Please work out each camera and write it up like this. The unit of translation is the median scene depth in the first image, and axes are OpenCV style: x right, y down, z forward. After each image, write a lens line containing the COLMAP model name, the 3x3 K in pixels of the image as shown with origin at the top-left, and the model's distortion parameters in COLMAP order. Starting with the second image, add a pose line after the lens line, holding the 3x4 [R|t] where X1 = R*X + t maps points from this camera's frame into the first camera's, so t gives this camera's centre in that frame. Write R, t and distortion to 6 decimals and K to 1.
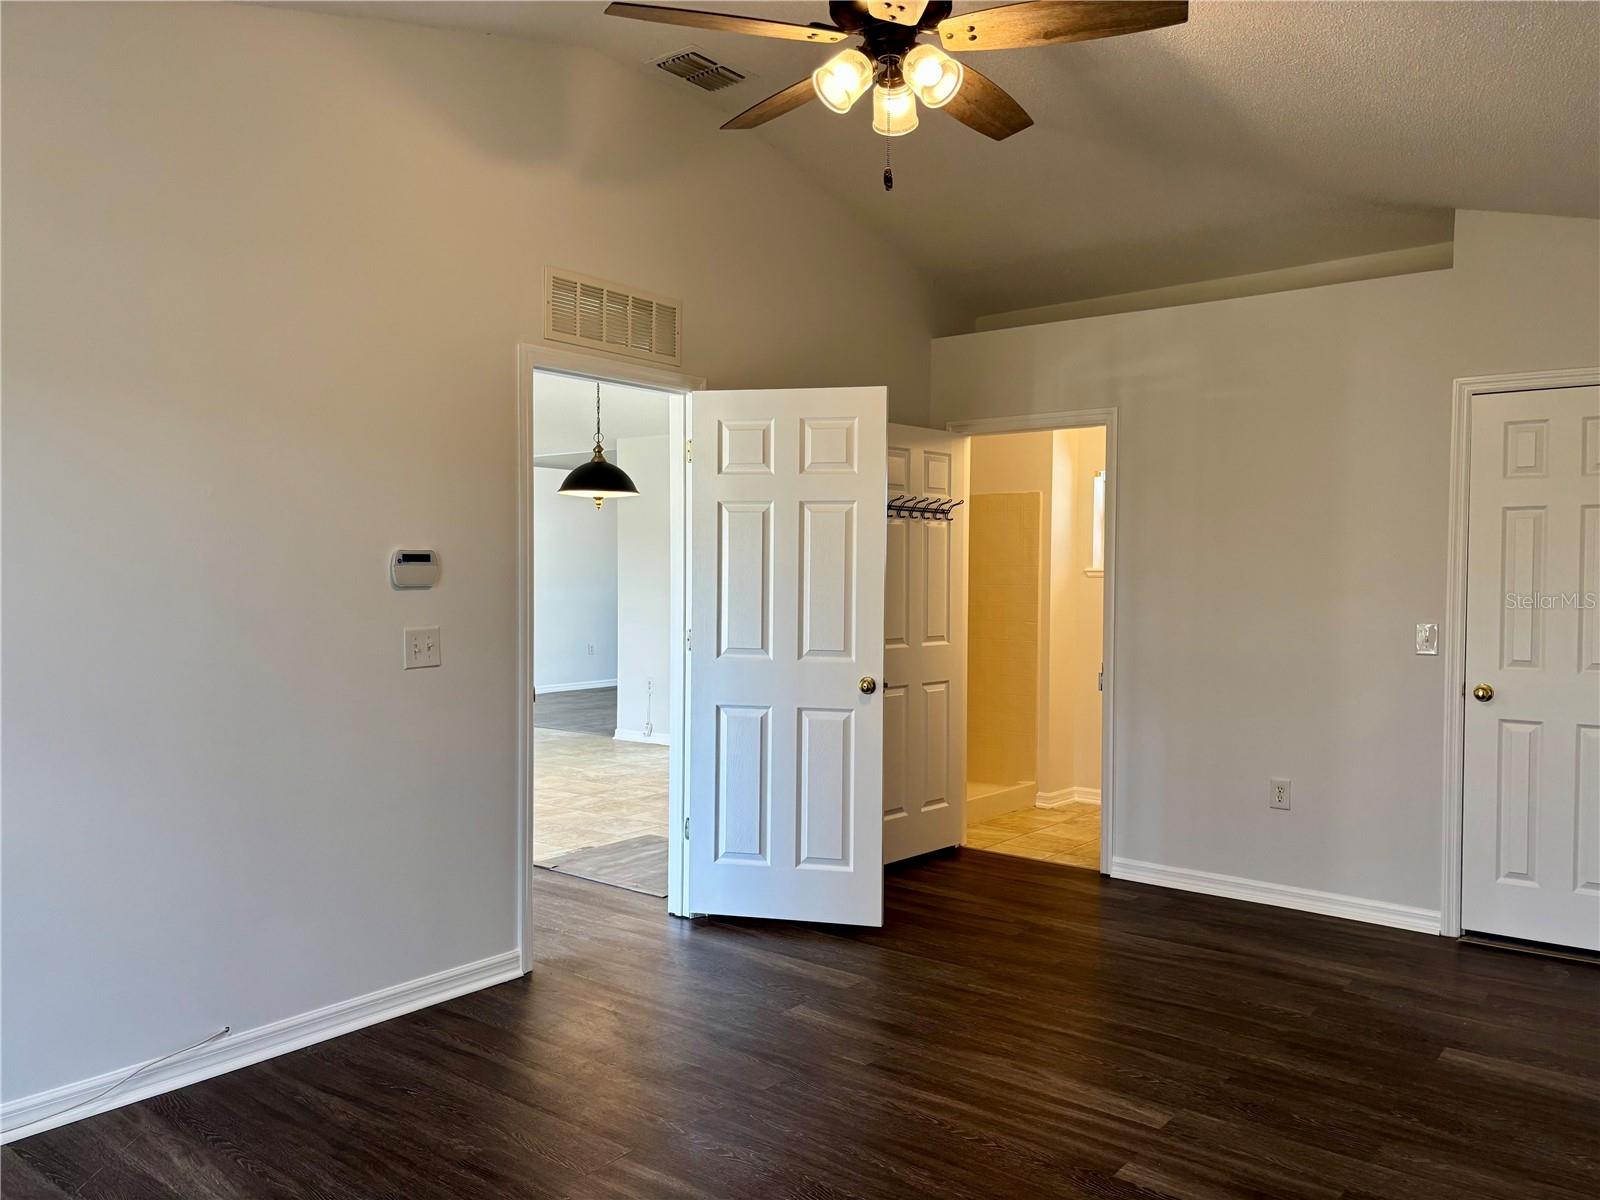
lens RADIAL K [[1210.4, 0, 800.0], [0, 1210.4, 600.0], [0, 0, 1]] dist [0.047598, -0.060593]
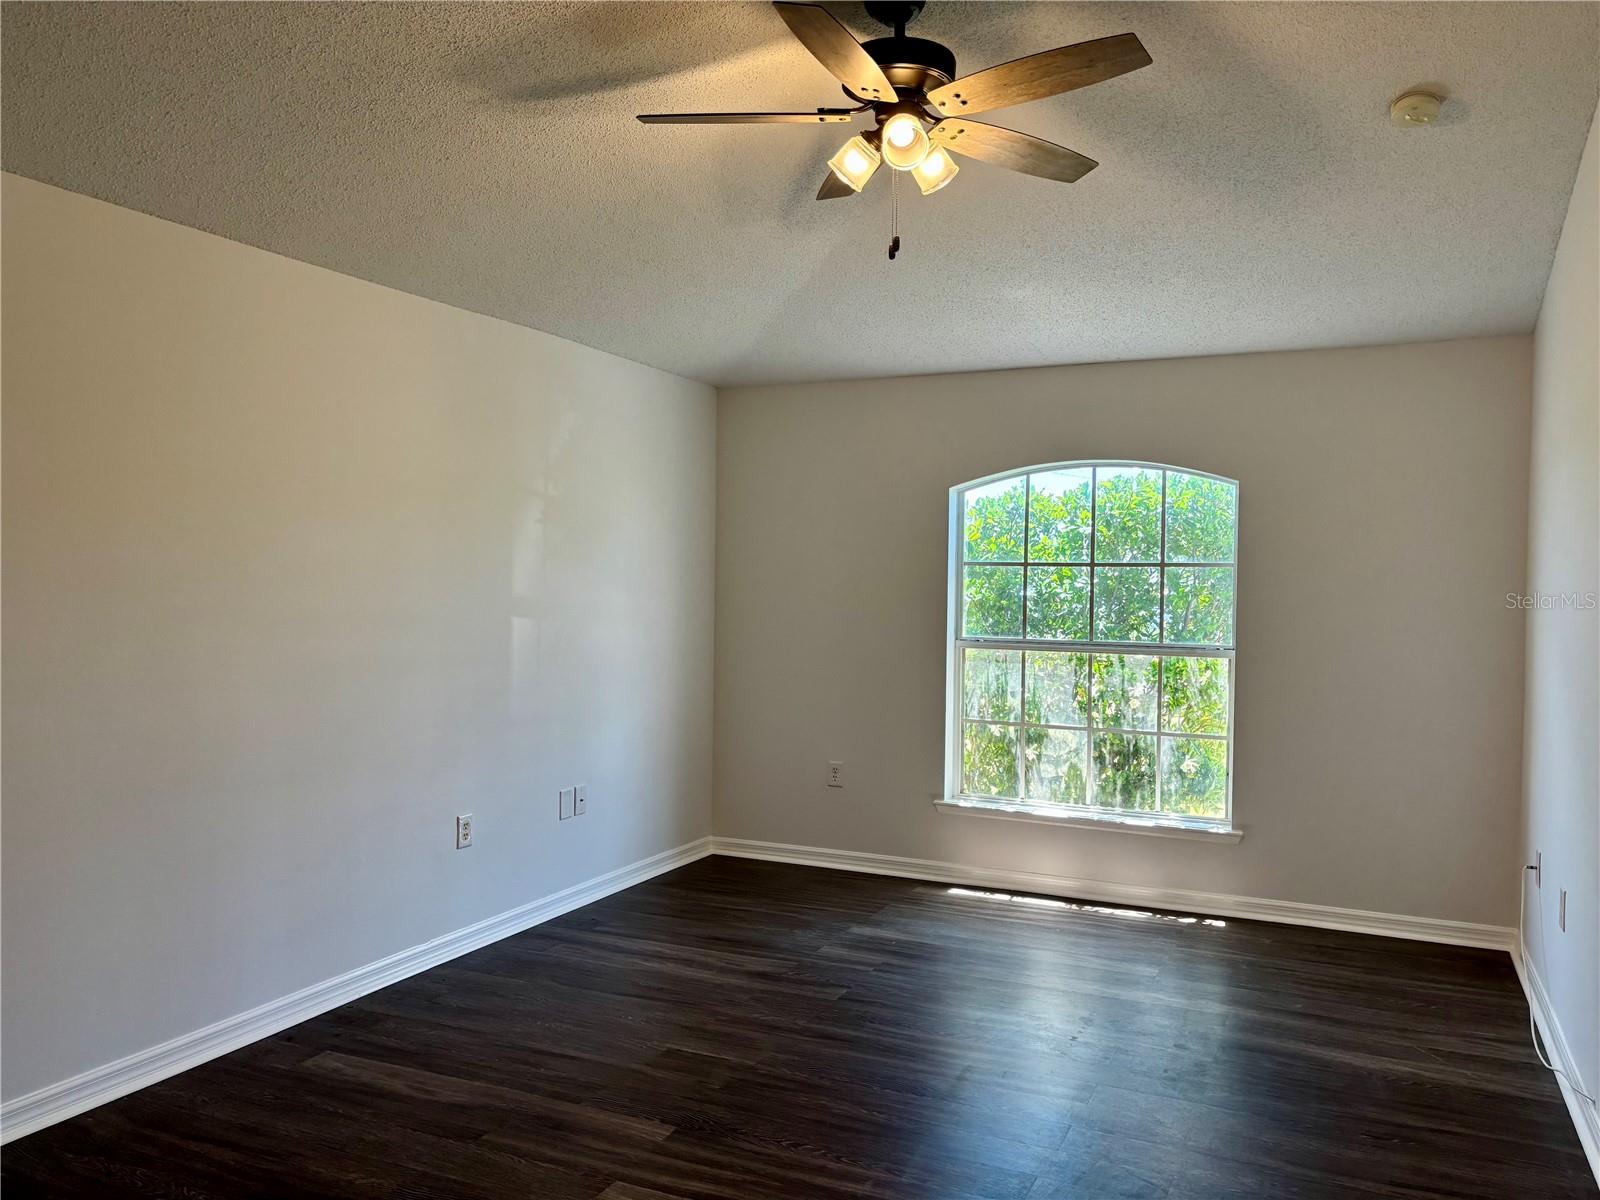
lens RADIAL K [[1210.4, 0, 800.0], [0, 1210.4, 600.0], [0, 0, 1]] dist [0.047598, -0.060593]
pose [[-0.971347, -0.012492, -0.237337, 0.396395], [-0.022556, 0.998956, 0.039738, -0.062303], [0.236593, 0.043953, -0.970614, 1.984191]]
